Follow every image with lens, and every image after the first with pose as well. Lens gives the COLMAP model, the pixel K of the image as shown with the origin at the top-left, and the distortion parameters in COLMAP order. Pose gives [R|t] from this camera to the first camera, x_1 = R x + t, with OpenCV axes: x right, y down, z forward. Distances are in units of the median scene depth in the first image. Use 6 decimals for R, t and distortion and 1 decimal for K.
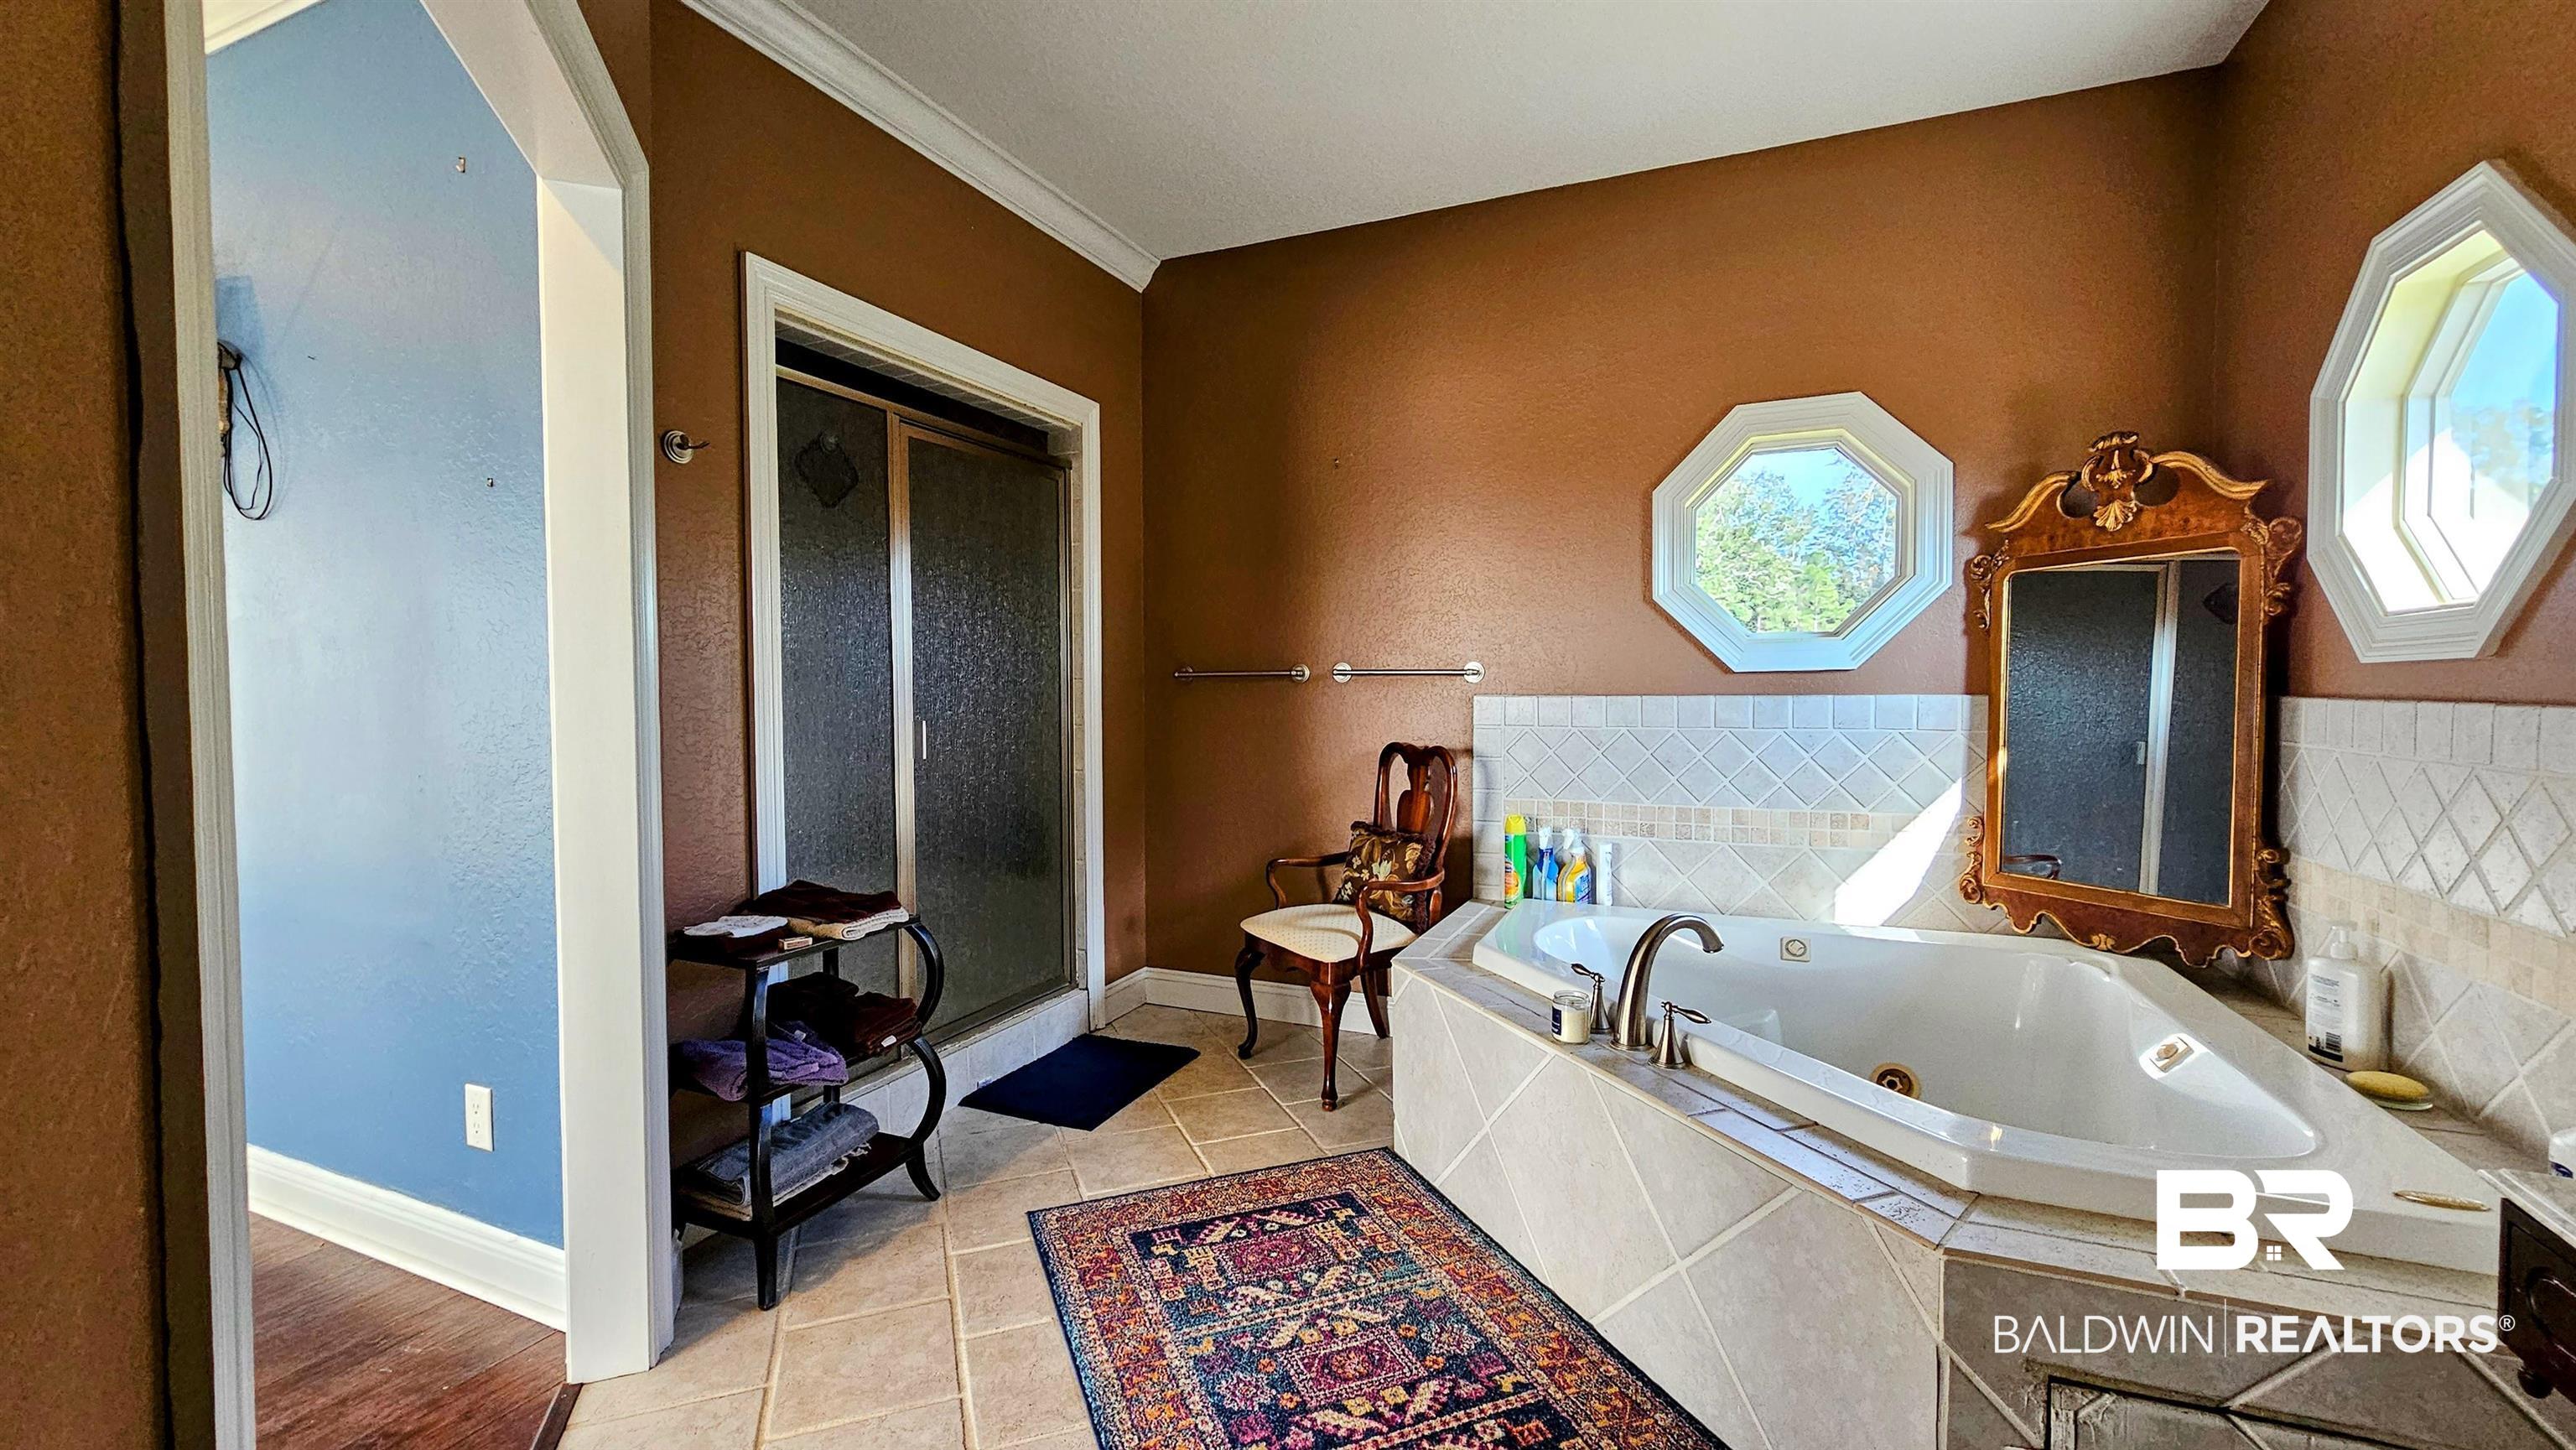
lens RADIAL K [[1055.0, 0, 1281.7], [0, 1055.0, 714.5], [0, 0, 1]] dist [-0.002816, 0.000724]
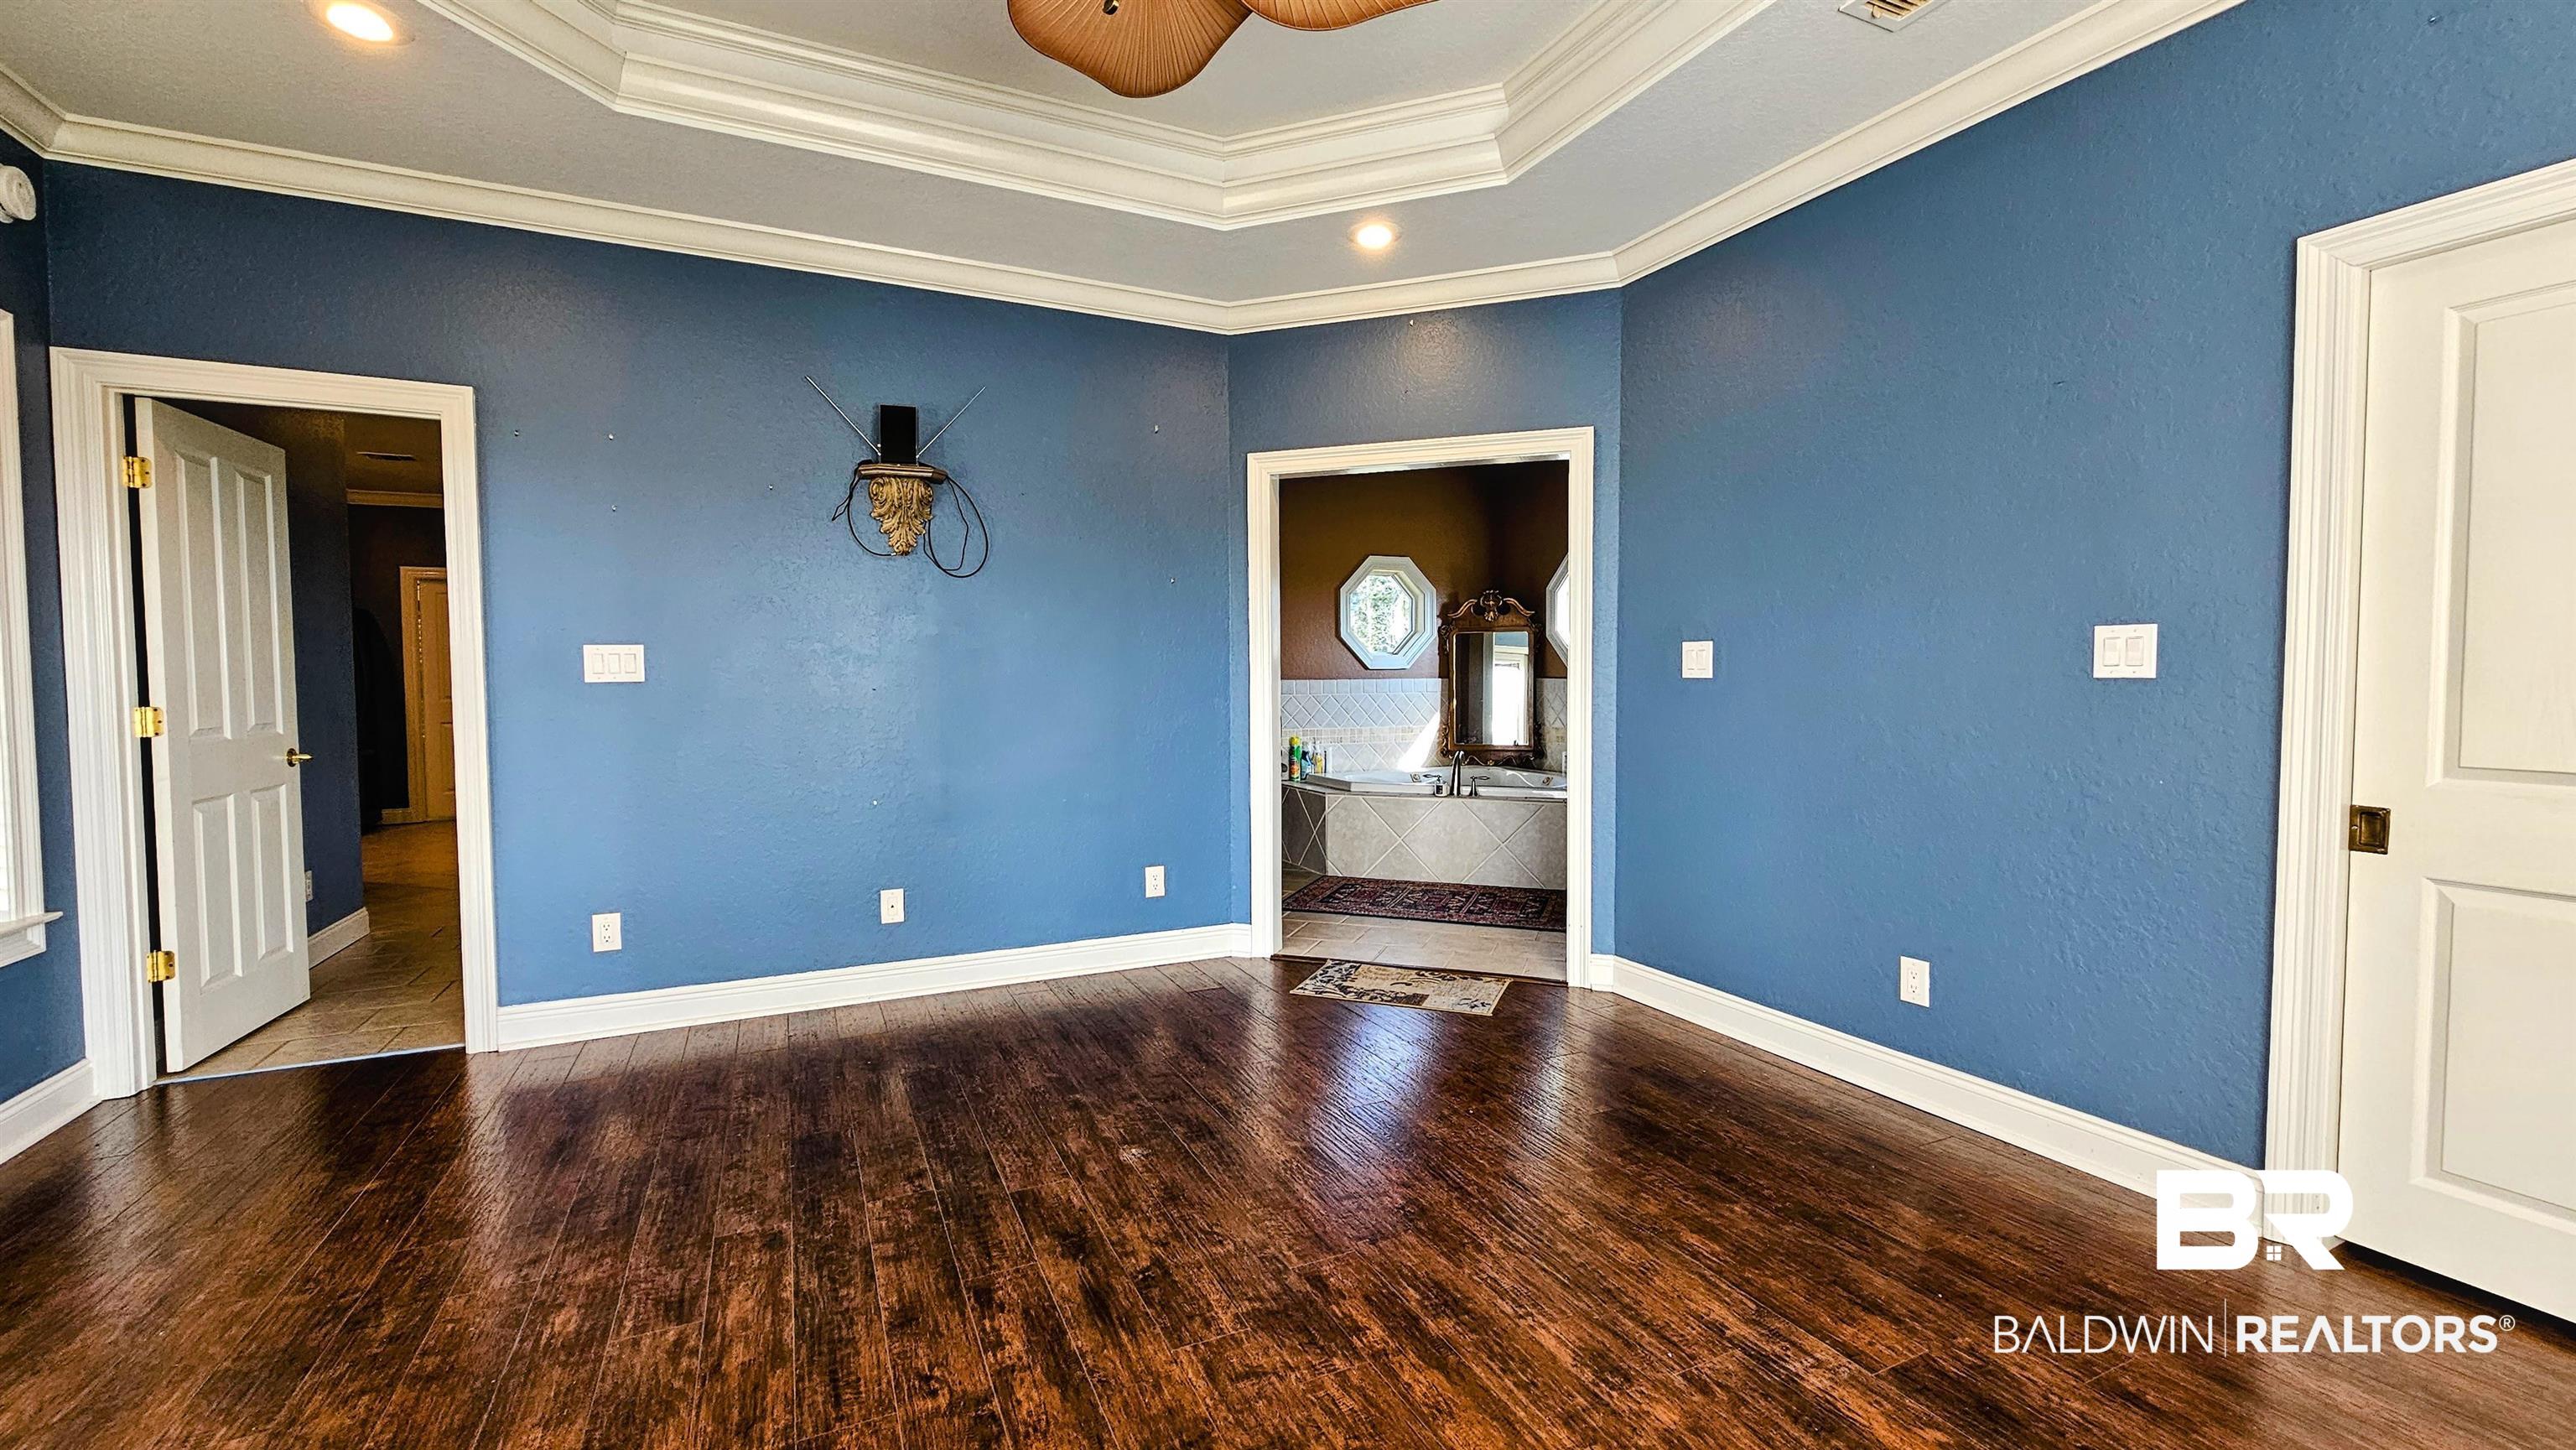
lens RADIAL K [[1055.0, 0, 1281.7], [0, 1055.0, 714.5], [0, 0, 1]] dist [-0.002816, 0.000724]
pose [[0.648140, -0.028540, 0.760986, -1.679750], [0.021941, 0.999582, 0.018801, 0.013224], [-0.761205, 0.004511, 0.648496, -0.416662]]
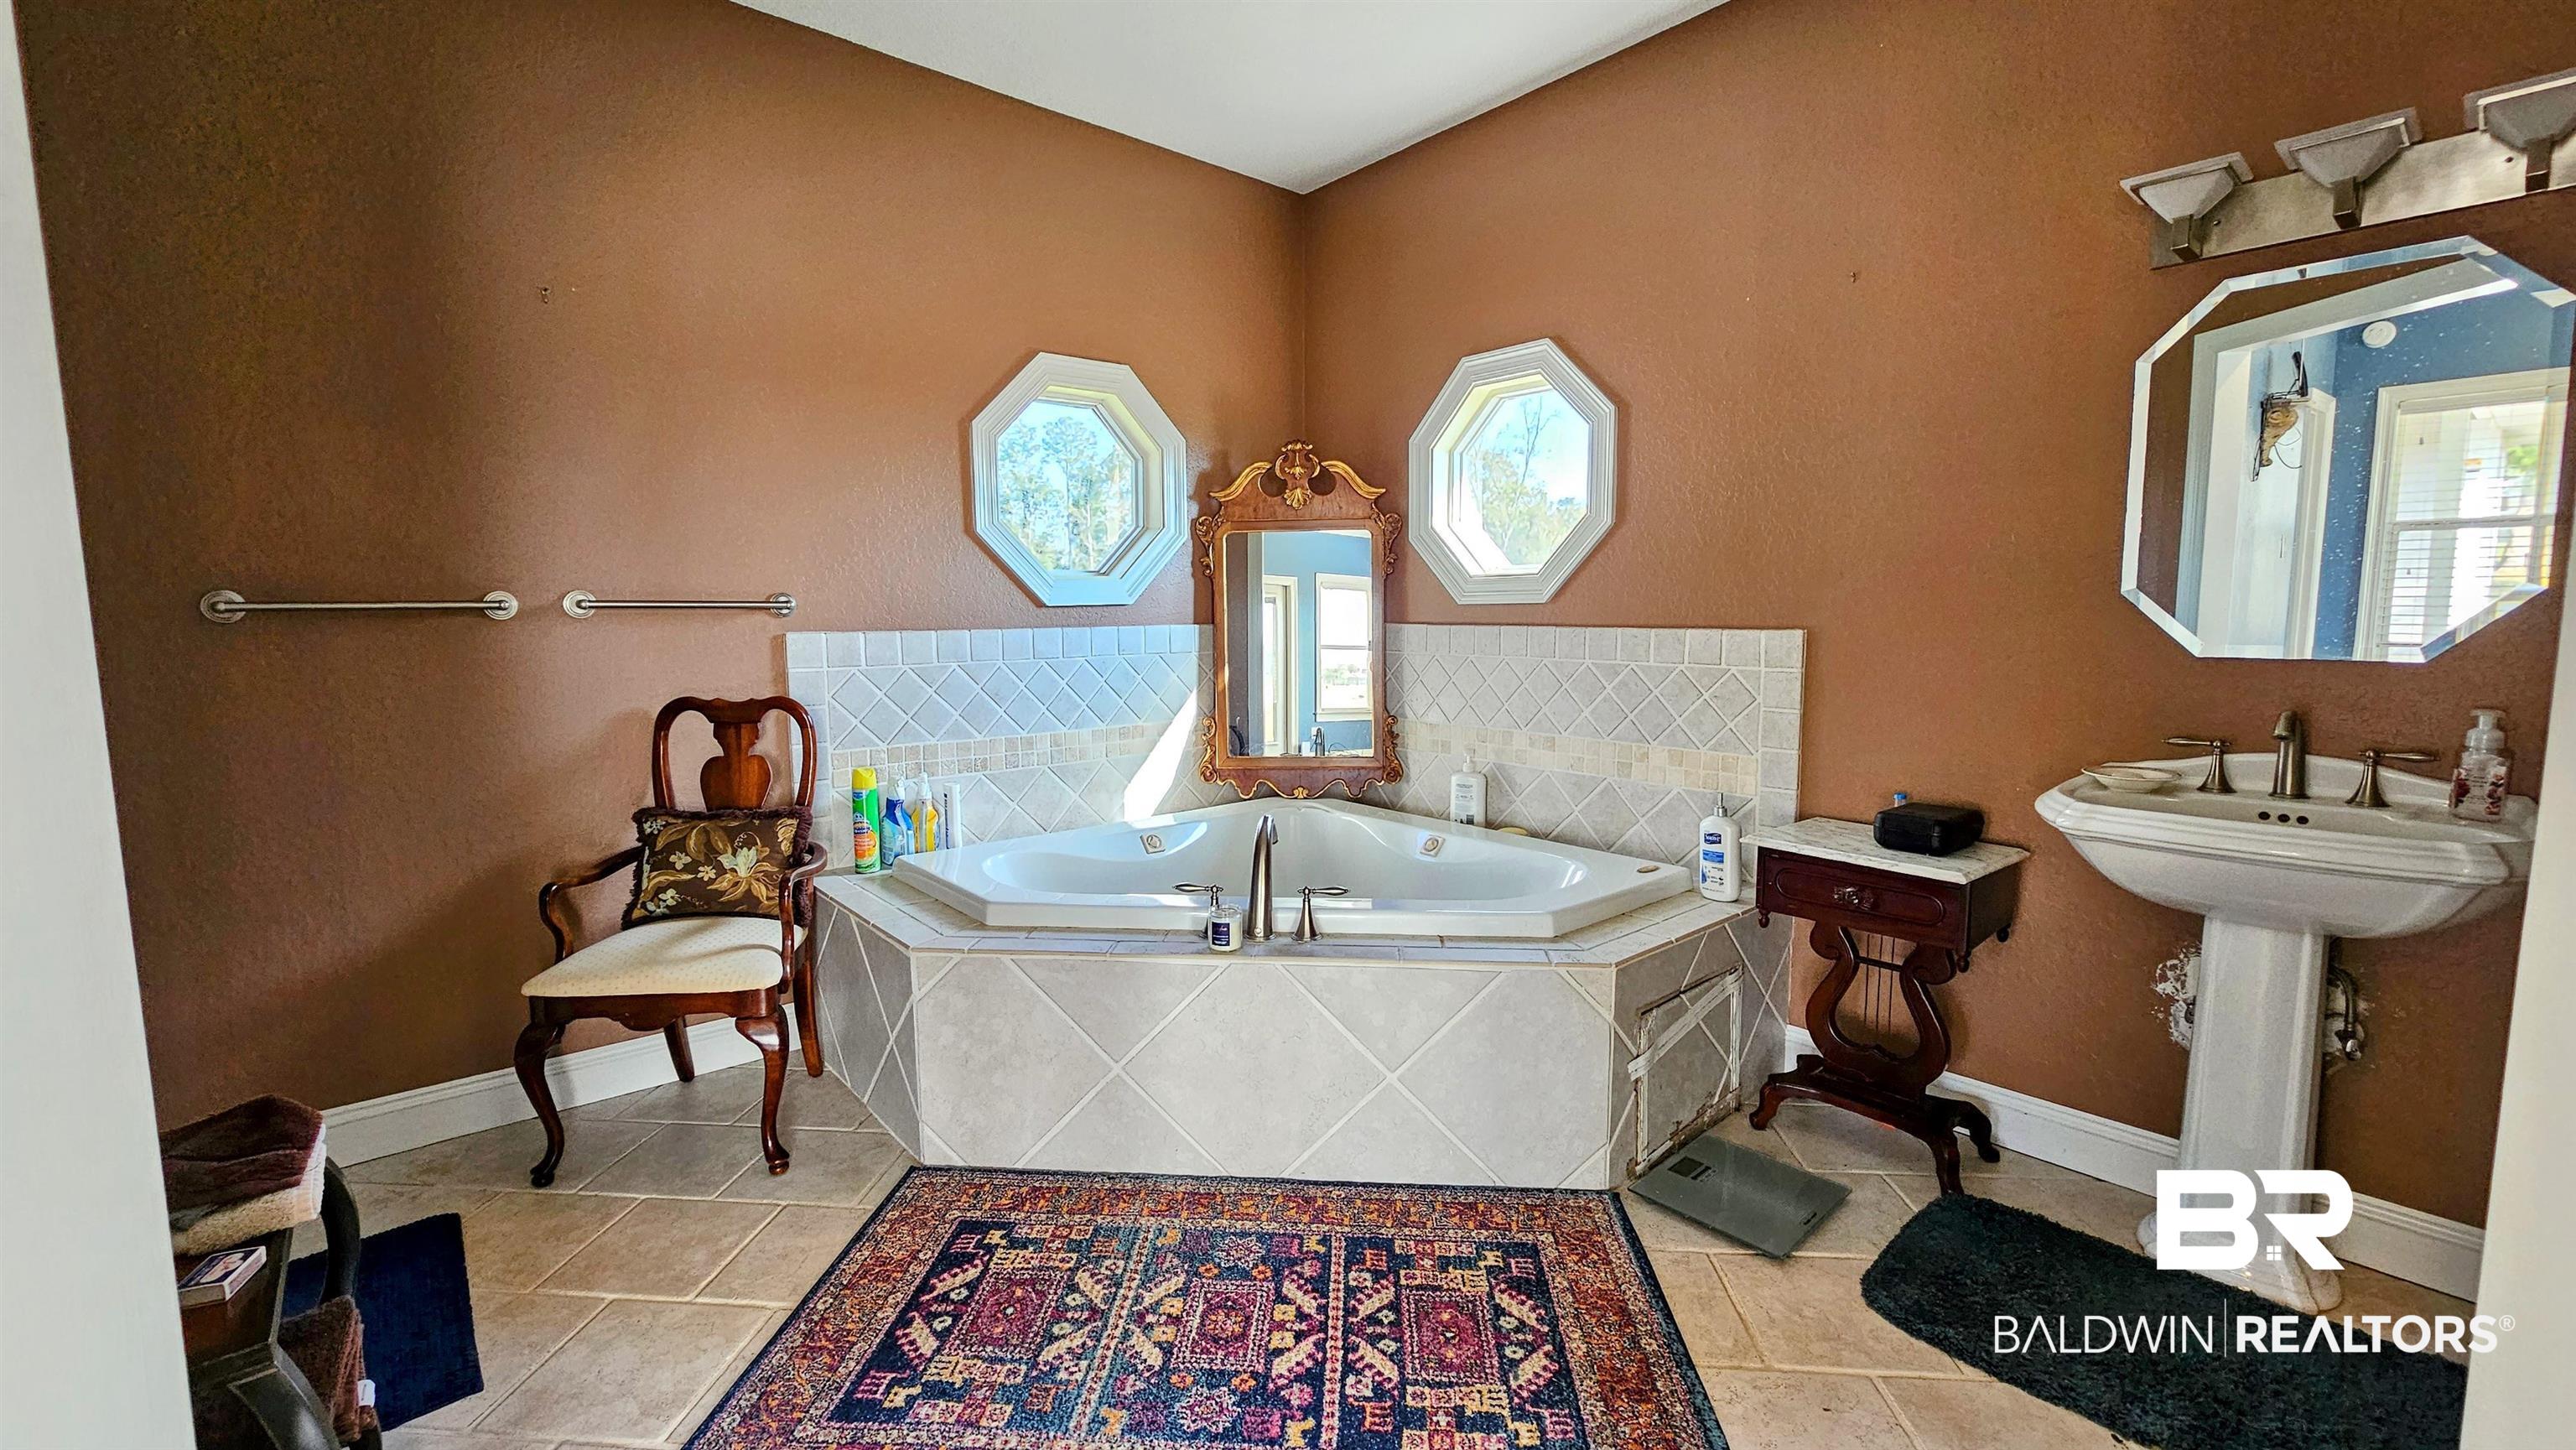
lens RADIAL K [[1055.0, 0, 1281.7], [0, 1055.0, 714.5], [0, 0, 1]] dist [-0.002816, 0.000724]
pose [[0.433907, -0.090561, 0.896395, -0.497587], [0.028405, 0.995816, 0.086855, -0.019297], [-0.900510, -0.012225, 0.434664, 0.361500]]
